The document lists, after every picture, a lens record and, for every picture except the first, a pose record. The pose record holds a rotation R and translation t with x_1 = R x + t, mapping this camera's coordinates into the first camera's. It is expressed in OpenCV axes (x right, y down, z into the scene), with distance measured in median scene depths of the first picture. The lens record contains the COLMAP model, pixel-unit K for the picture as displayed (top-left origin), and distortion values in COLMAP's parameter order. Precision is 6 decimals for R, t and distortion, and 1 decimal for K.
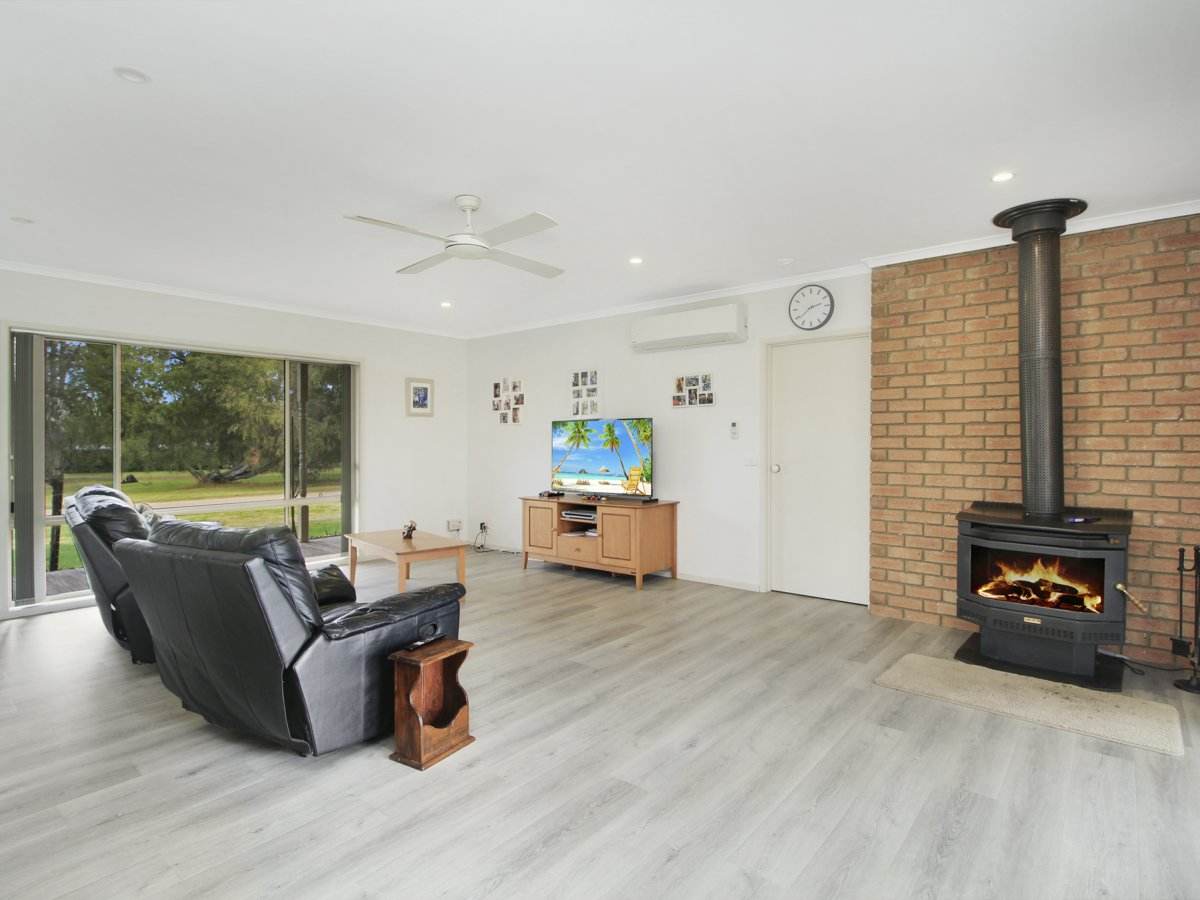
lens RADIAL K [[634.1, 0, 602.6], [0, 634.1, 446.4], [0, 0, 1]] dist [0.002581, -0.007266]
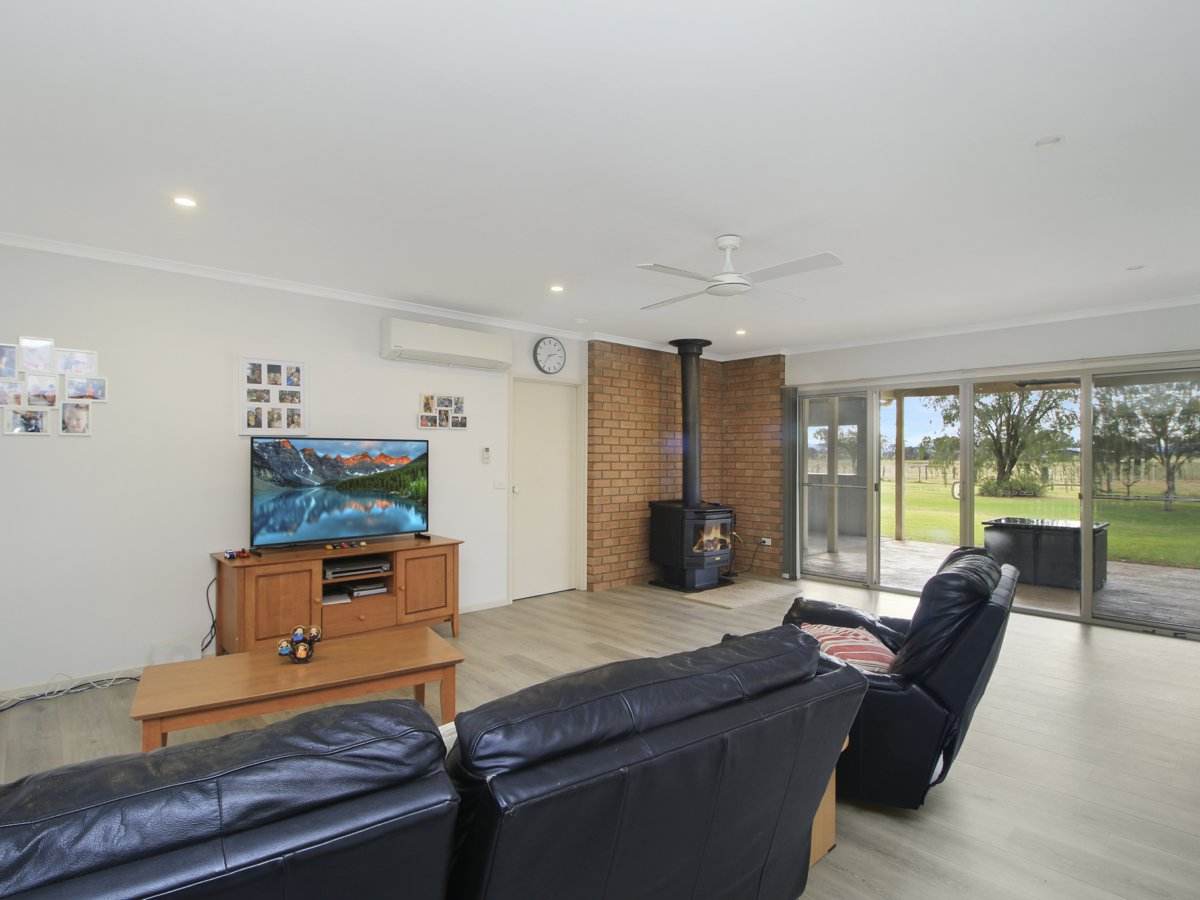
lens RADIAL K [[634.1, 0, 603.1], [0, 634.1, 452.5], [0, 0, 1]] dist [0.002581, -0.007266]
pose [[0.117282, 0.008217, 0.993065, -0.764716], [0.005444, 0.999945, -0.008917, -0.019143], [-0.993084, 0.006452, 0.117231, 0.668912]]
